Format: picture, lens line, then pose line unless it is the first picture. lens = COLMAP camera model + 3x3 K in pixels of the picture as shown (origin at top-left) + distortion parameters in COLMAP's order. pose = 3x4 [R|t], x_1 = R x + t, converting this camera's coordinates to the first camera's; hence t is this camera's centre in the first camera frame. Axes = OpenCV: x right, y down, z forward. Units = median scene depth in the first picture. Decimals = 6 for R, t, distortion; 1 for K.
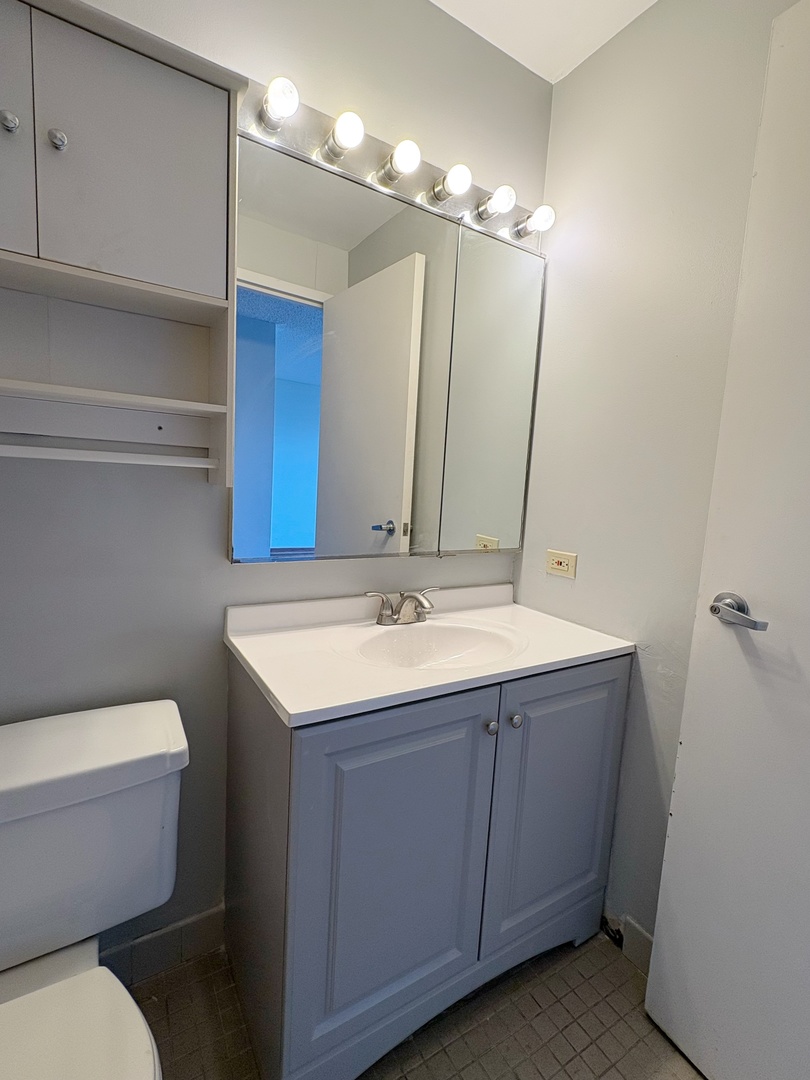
lens RADIAL K [[499.3, 0, 405.0], [0, 499.3, 540.0], [0, 0, 1]] dist [0.001518, 0.000176]
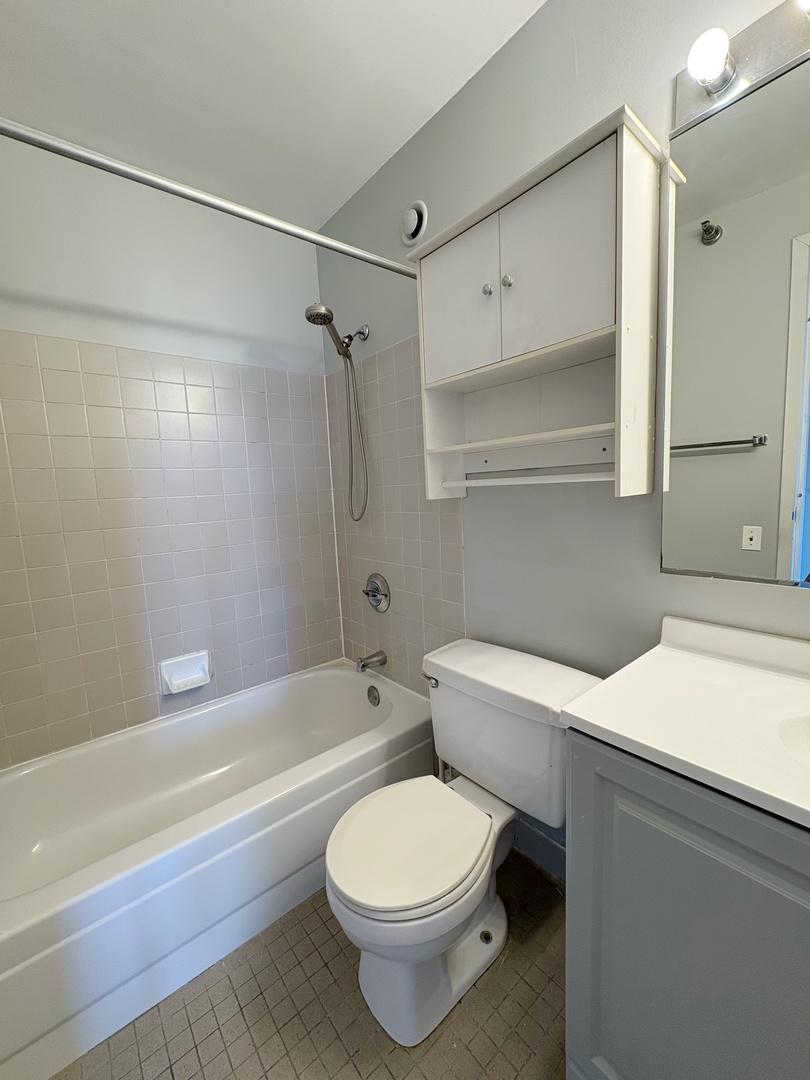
lens RADIAL K [[429.0, 0, 405.0], [0, 429.0, 540.0], [0, 0, 1]] dist [0.000843, 0.000116]
pose [[0.131690, 0.053508, -0.989846, 0.432263], [-0.065397, 0.996836, 0.045185, -0.022407], [0.989131, 0.058783, 0.134773, 0.368378]]
